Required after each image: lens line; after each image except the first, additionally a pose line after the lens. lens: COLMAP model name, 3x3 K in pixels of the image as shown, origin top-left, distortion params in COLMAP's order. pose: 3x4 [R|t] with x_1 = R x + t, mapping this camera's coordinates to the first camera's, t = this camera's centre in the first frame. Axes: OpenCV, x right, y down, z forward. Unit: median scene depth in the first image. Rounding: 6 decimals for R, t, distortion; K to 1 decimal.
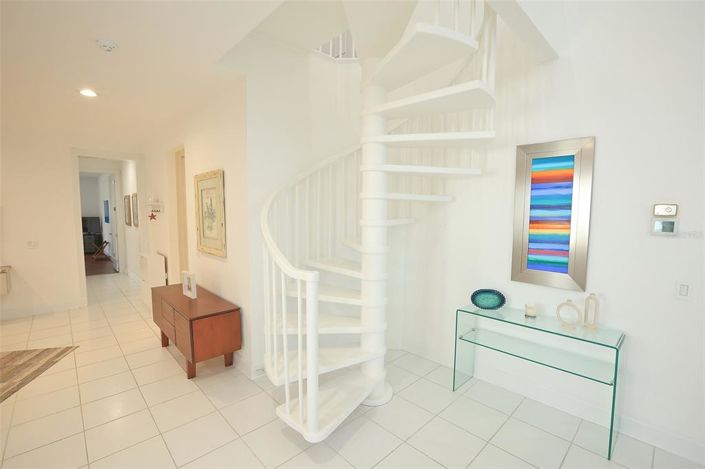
lens RADIAL K [[317.7, 0, 352.5], [0, 317.7, 234.5], [0, 0, 1]] dist [-0.061998, 0.022973]
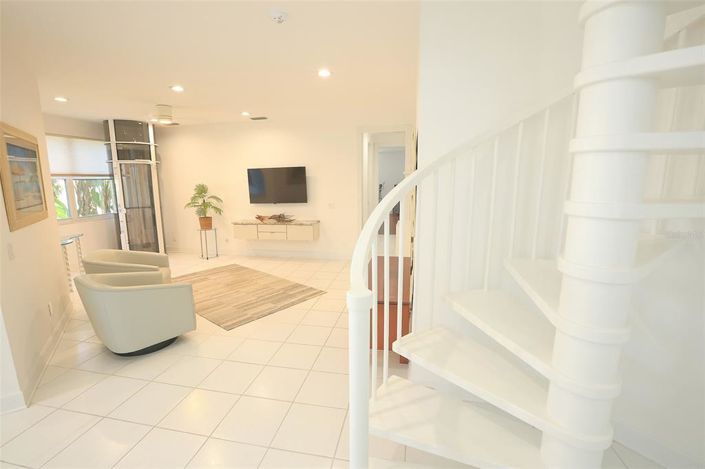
lens RADIAL K [[317.7, 0, 352.5], [0, 317.7, 234.5], [0, 0, 1]] dist [-0.061998, 0.022973]
pose [[0.565072, 0.133600, -0.814153, 0.172725], [-0.054100, 0.990678, 0.125018, -0.030042], [0.823266, -0.026599, 0.567033, 0.390829]]
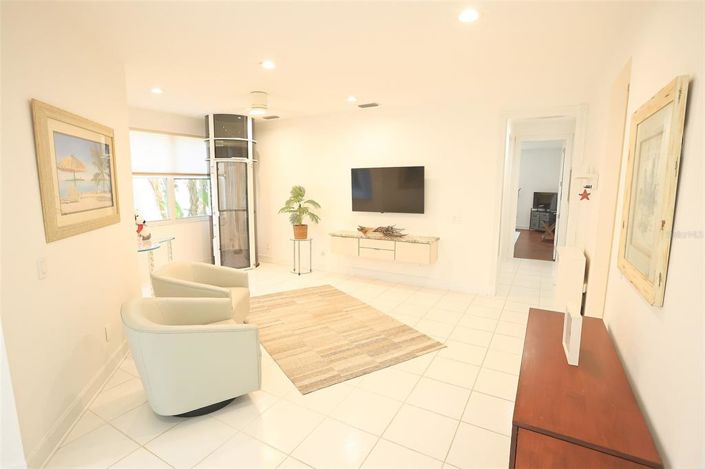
lens RADIAL K [[339.3, 0, 352.5], [0, 339.3, 234.5], [0, 0, 1]] dist [-0.065360, 0.000135]
pose [[0.268370, 0.141290, -0.952898, -0.135418], [-0.077473, 0.989147, 0.124846, -0.037016], [0.960195, 0.040319, 0.276404, 0.507020]]
